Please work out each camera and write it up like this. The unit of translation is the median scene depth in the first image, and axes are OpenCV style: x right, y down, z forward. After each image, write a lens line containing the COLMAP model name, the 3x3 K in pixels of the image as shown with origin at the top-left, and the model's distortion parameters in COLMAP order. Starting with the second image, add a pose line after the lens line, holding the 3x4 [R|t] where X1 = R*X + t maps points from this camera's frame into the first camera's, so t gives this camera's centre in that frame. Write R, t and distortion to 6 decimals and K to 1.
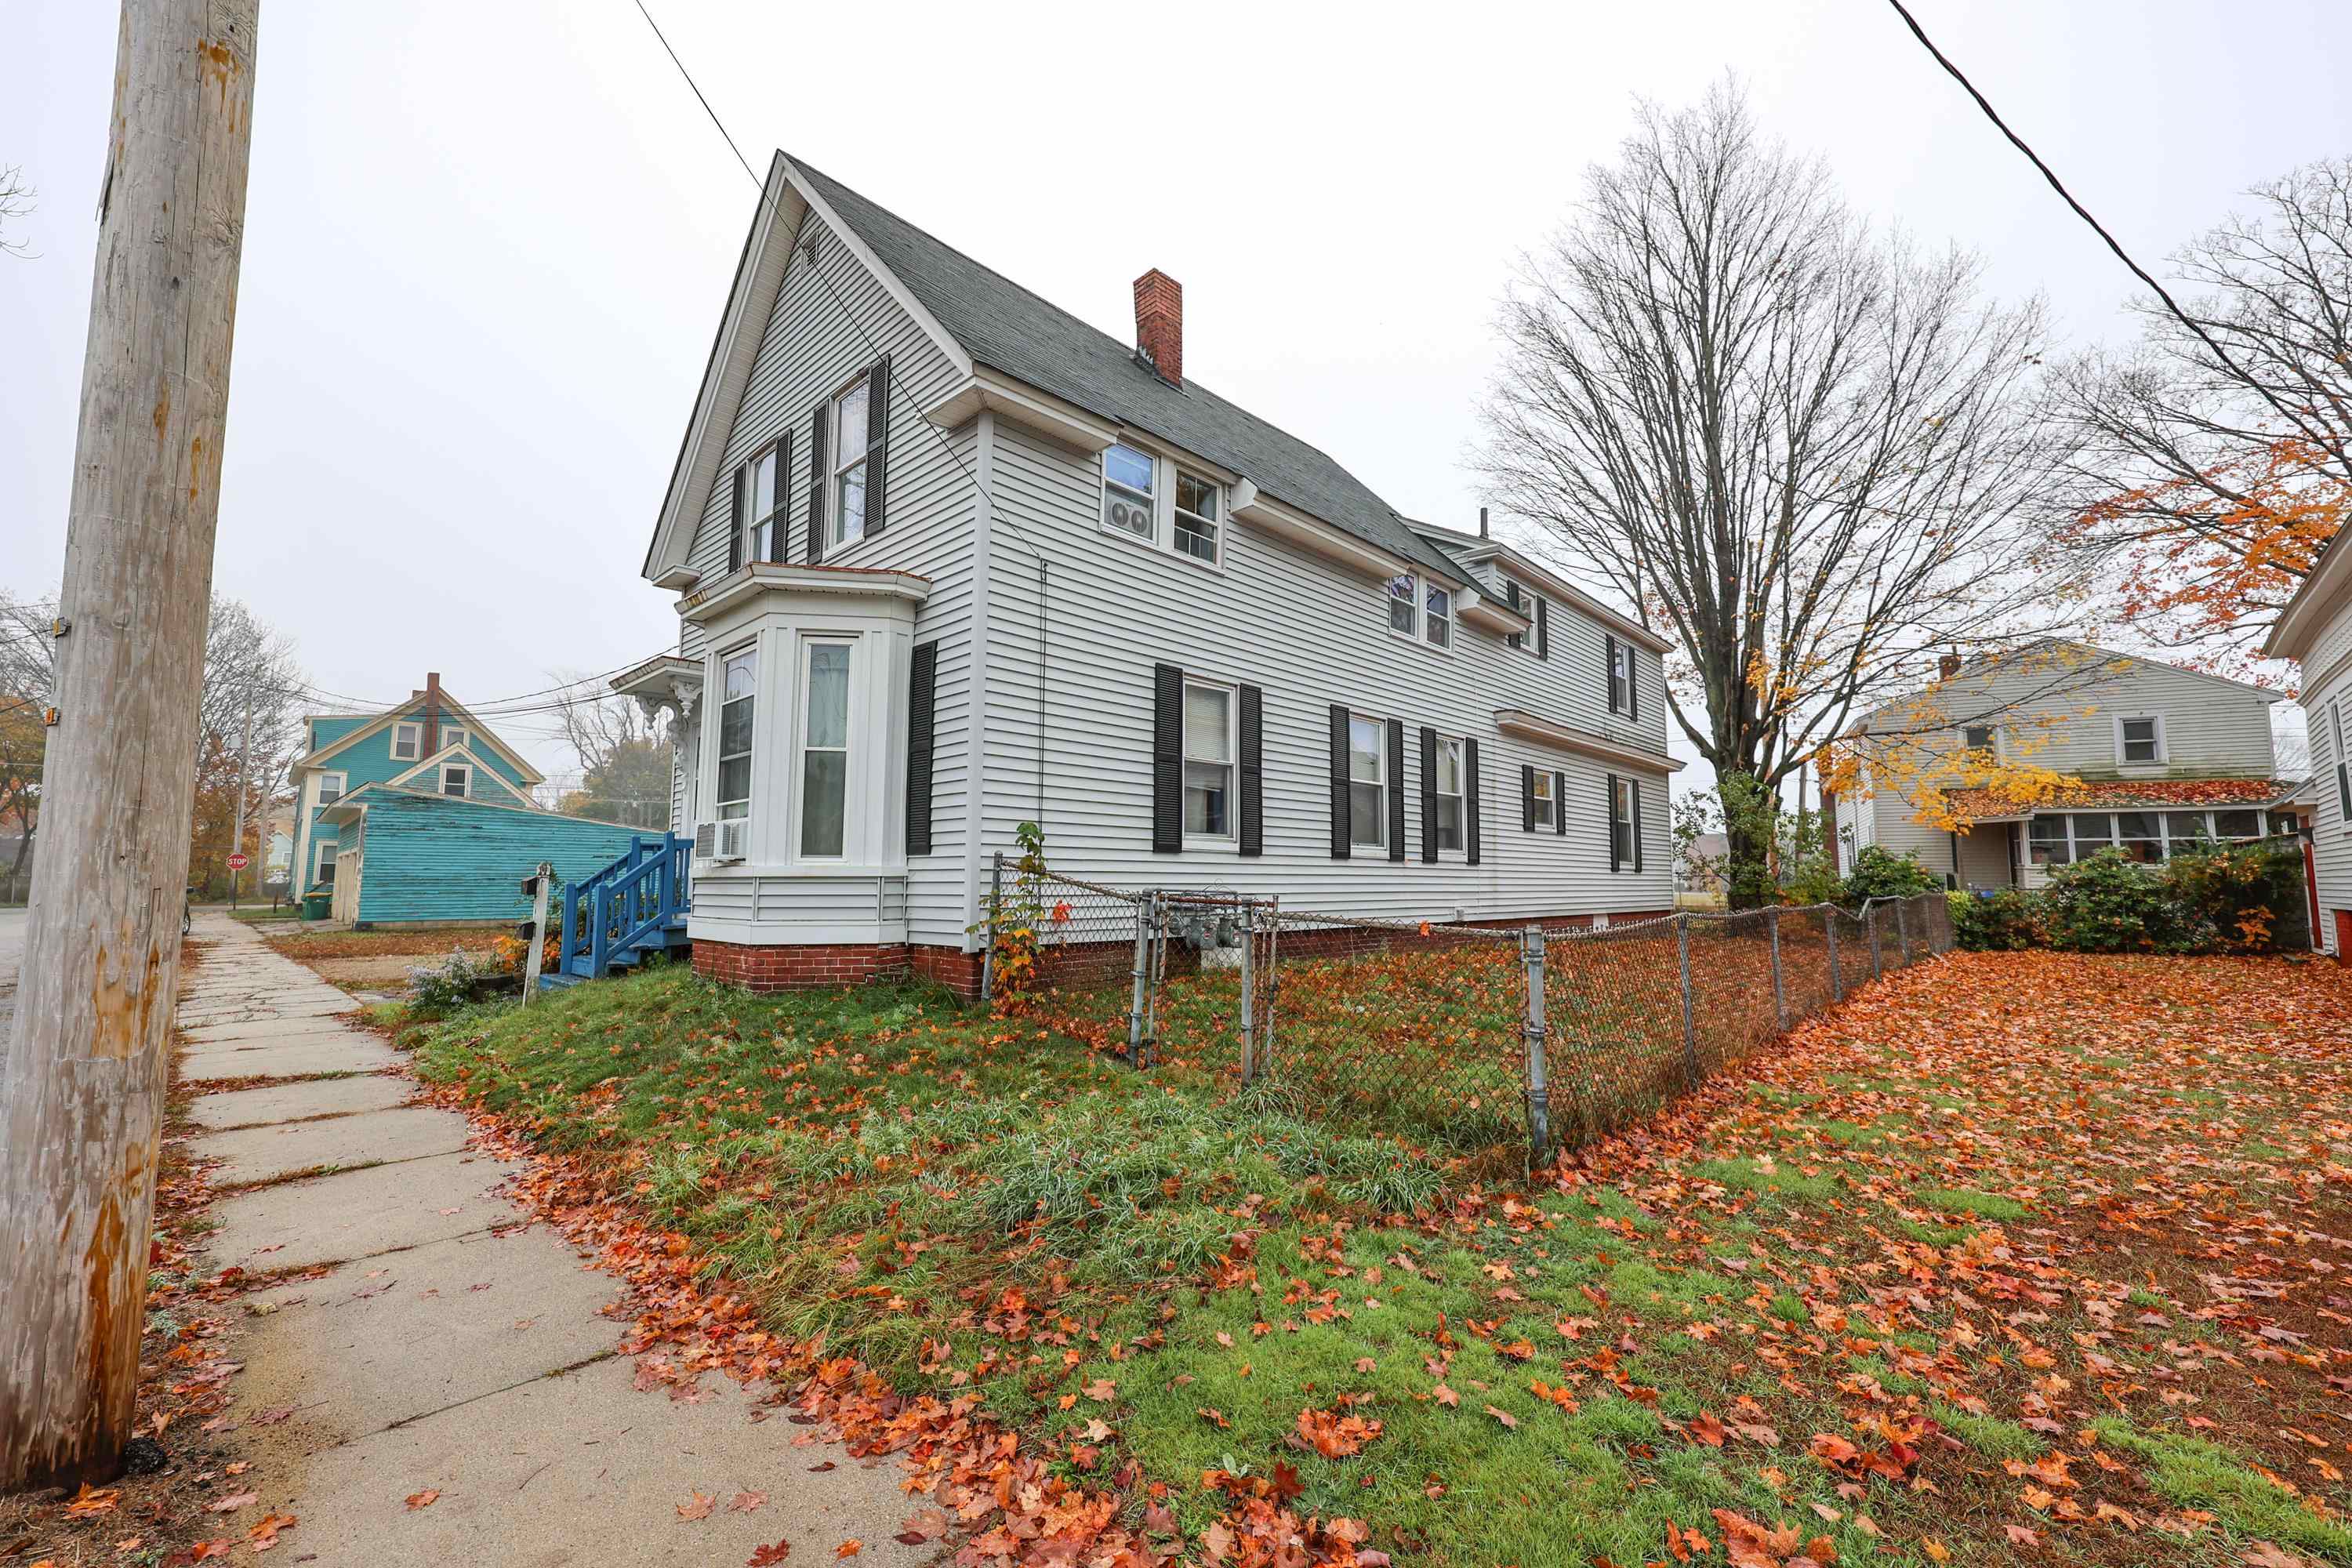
lens RADIAL K [[976.9, 0, 1176.0], [0, 976.9, 784.0], [0, 0, 1]] dist [0.002813, 0.000392]
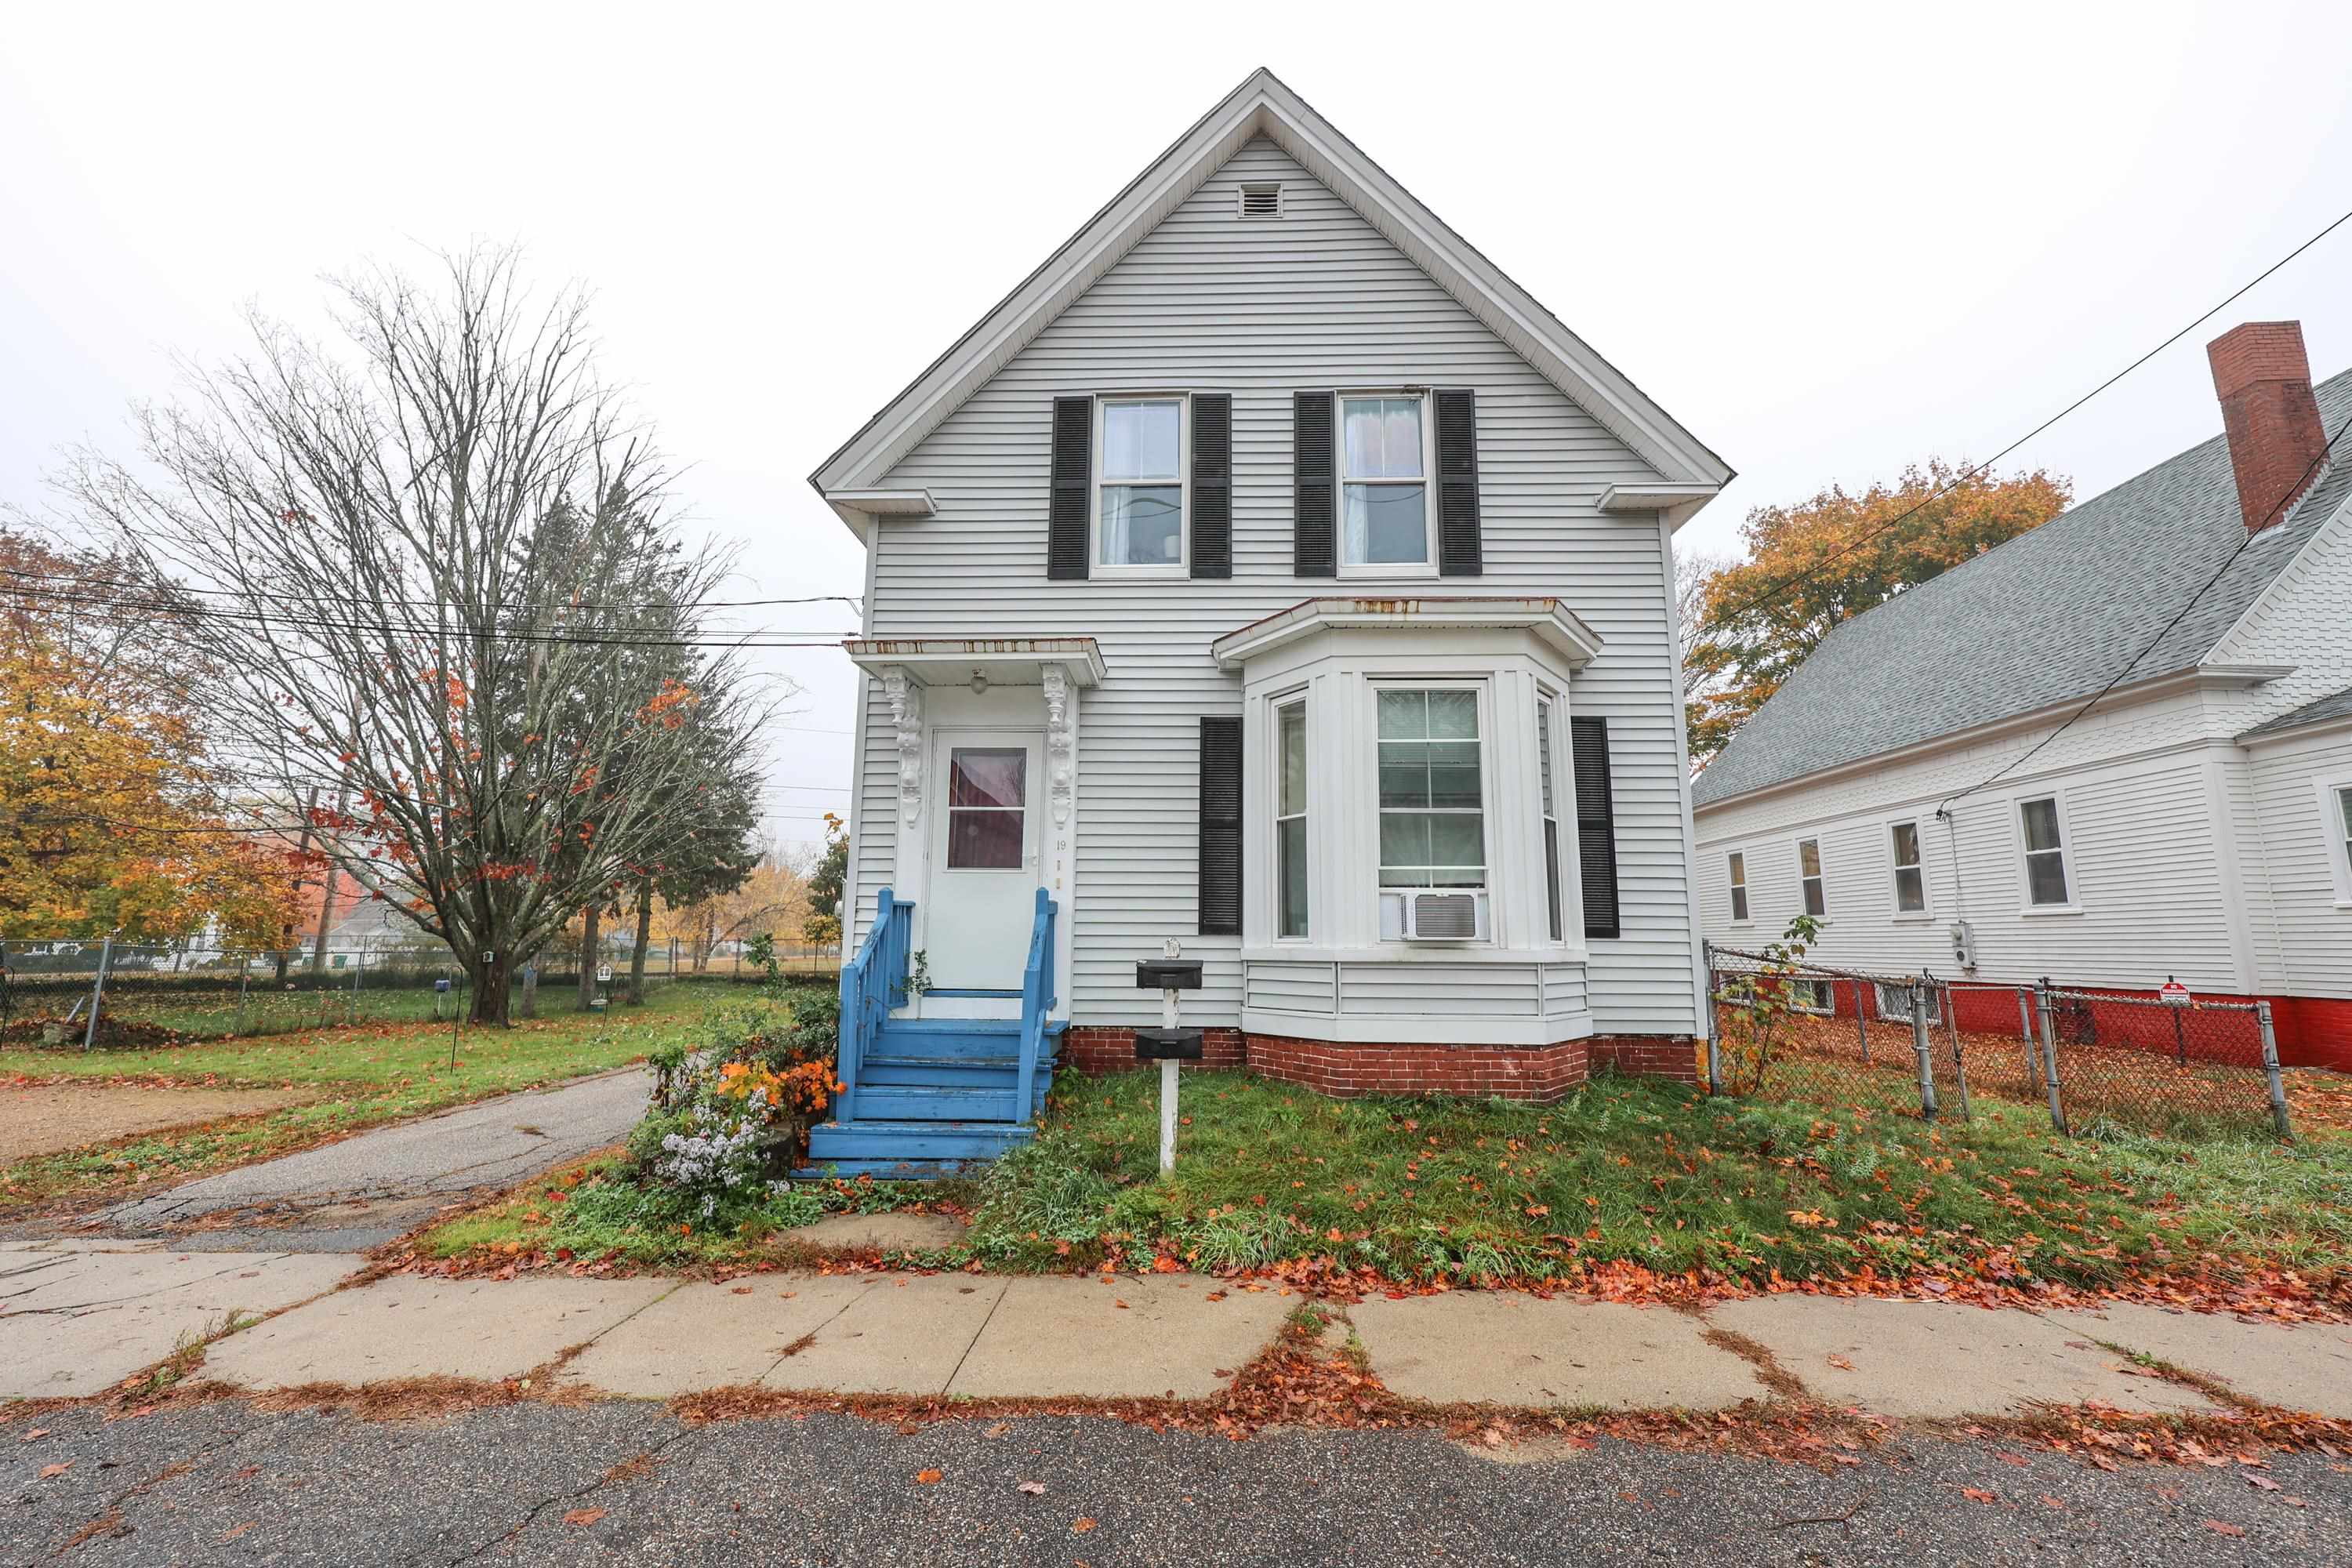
lens RADIAL K [[978.3, 0, 1187.4], [0, 978.3, 790.8], [0, 0, 1]] dist [-0.001986, -0.000128]
pose [[0.735809, 0.110694, 0.668081, -0.957776], [-0.078578, 0.993842, -0.078125, 0.028047], [-0.672614, 0.004989, 0.739976, 0.446105]]
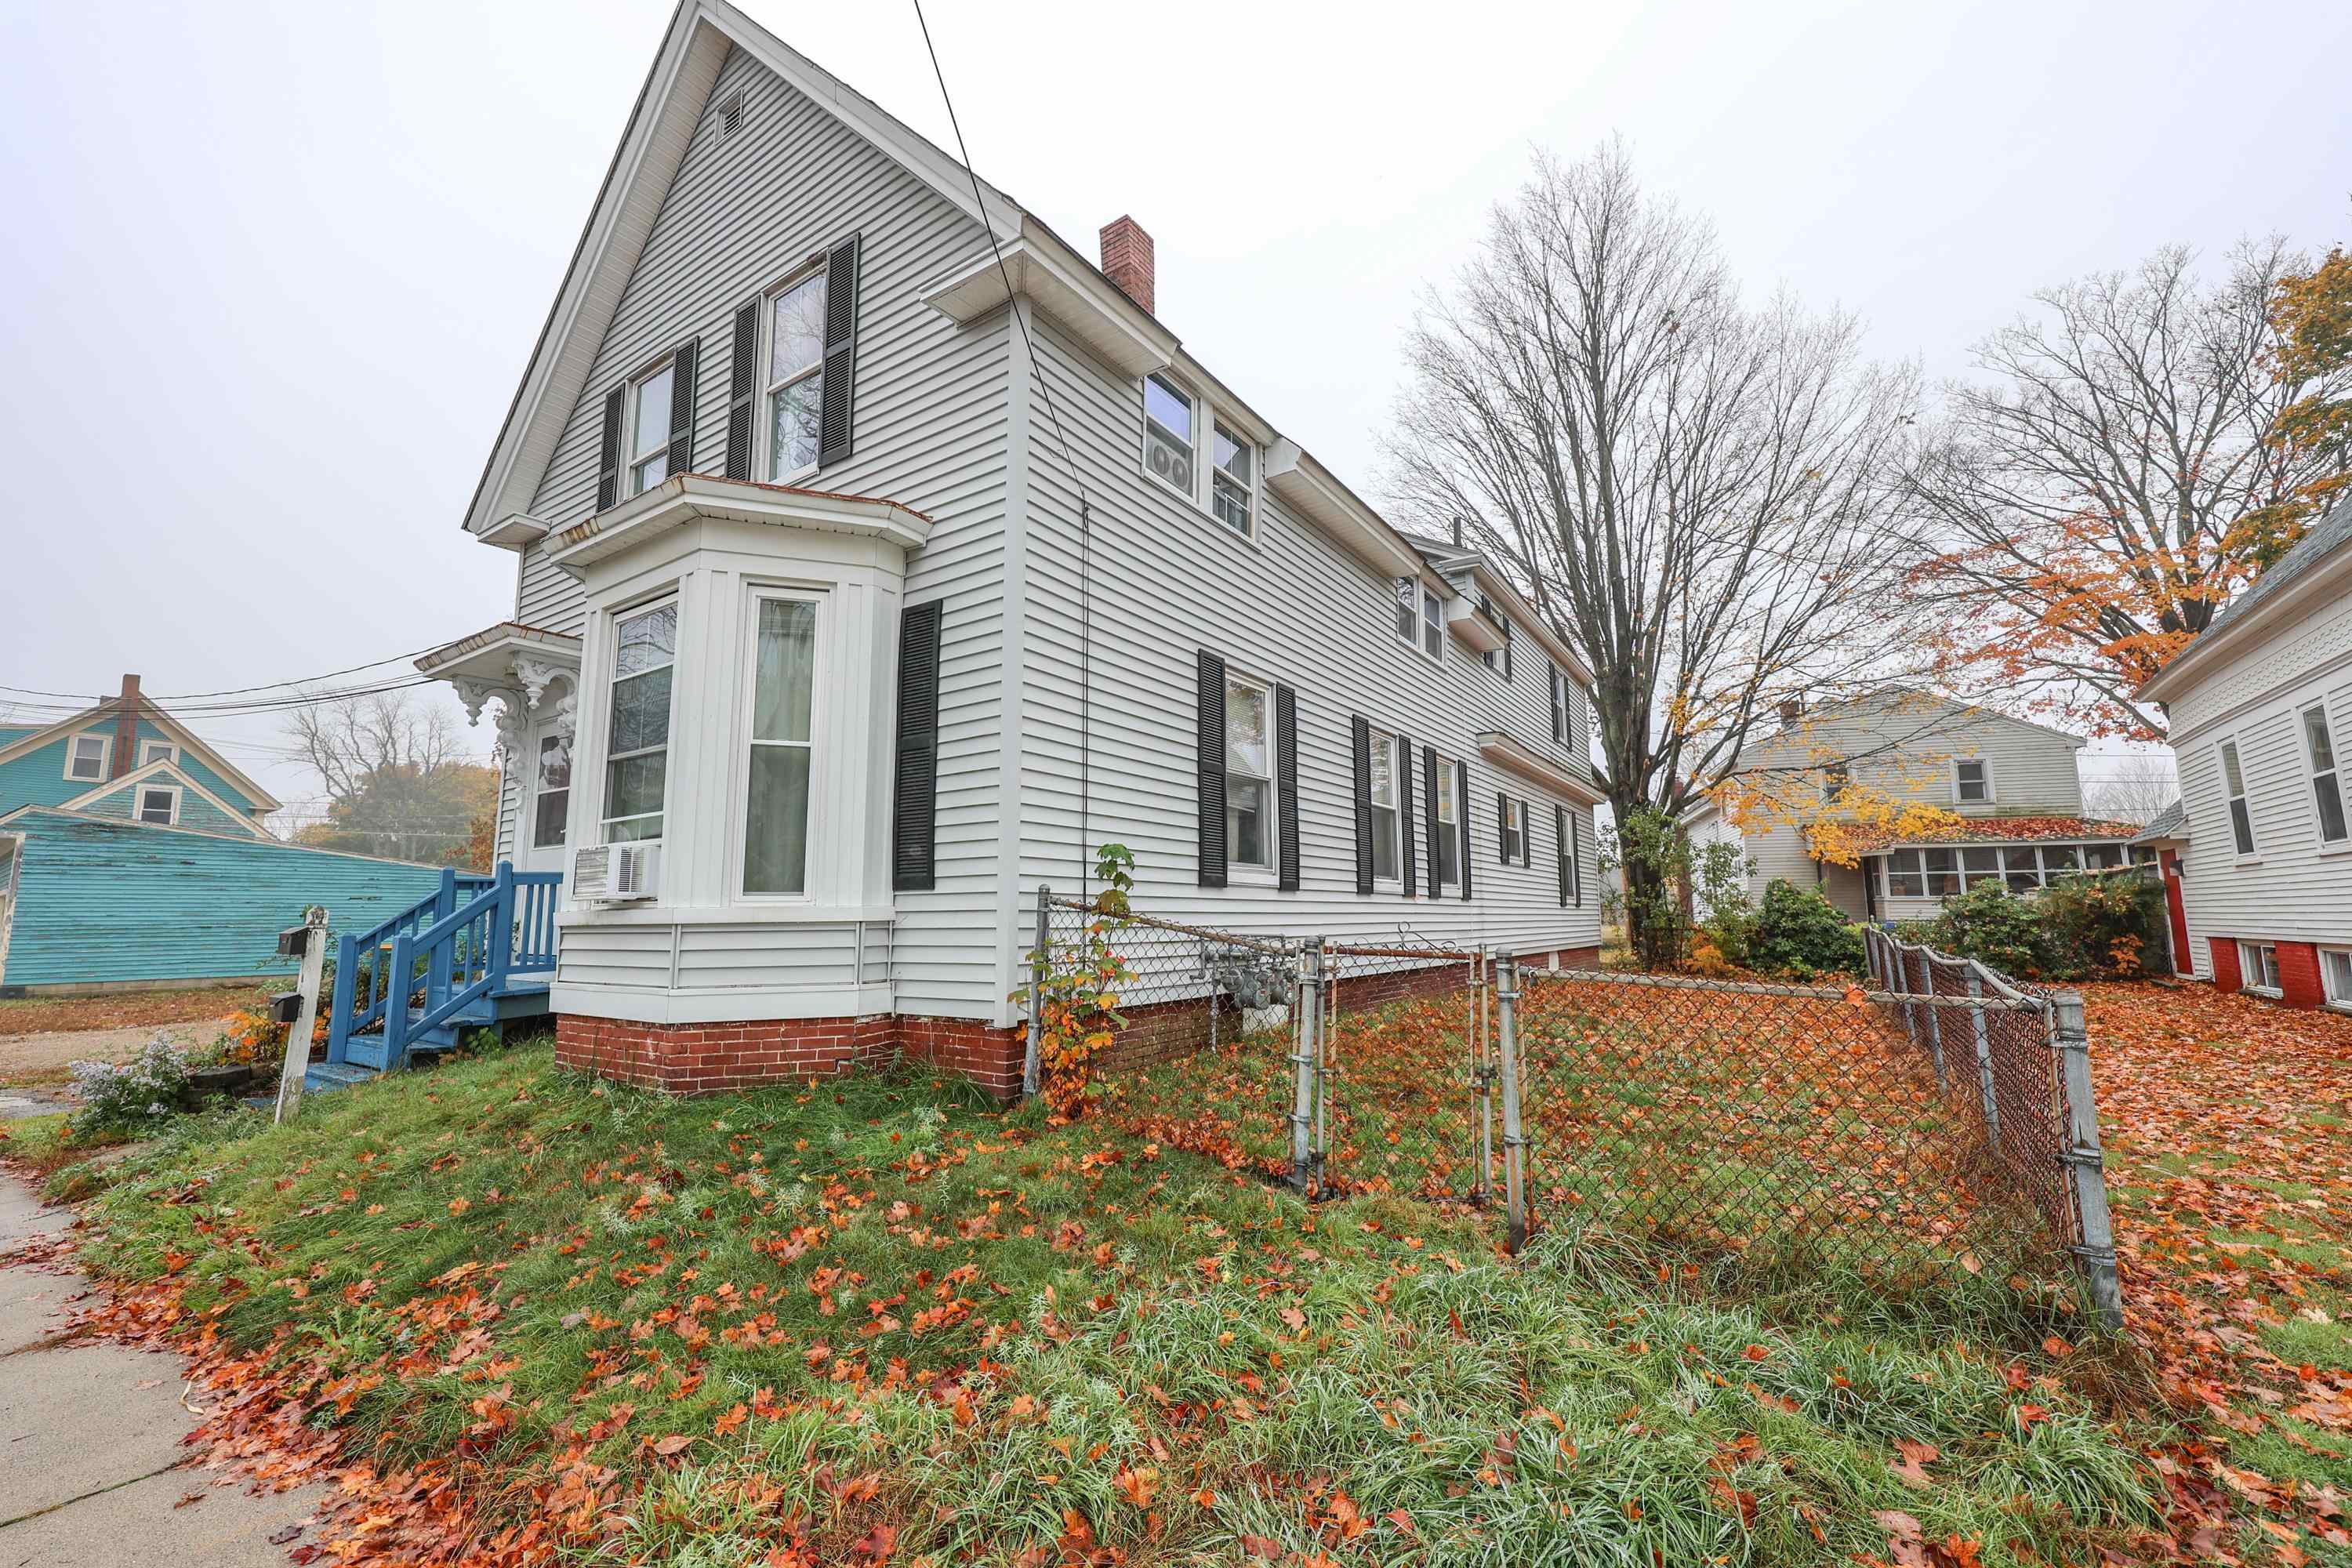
lens RADIAL K [[976.9, 0, 1176.0], [0, 976.9, 784.0], [0, 0, 1]] dist [0.002813, 0.000392]
pose [[0.985288, 0.013450, 0.170371, -0.155291], [-0.006944, 0.999226, -0.038728, 0.015747], [-0.170760, 0.036976, 0.984619, 0.197954]]
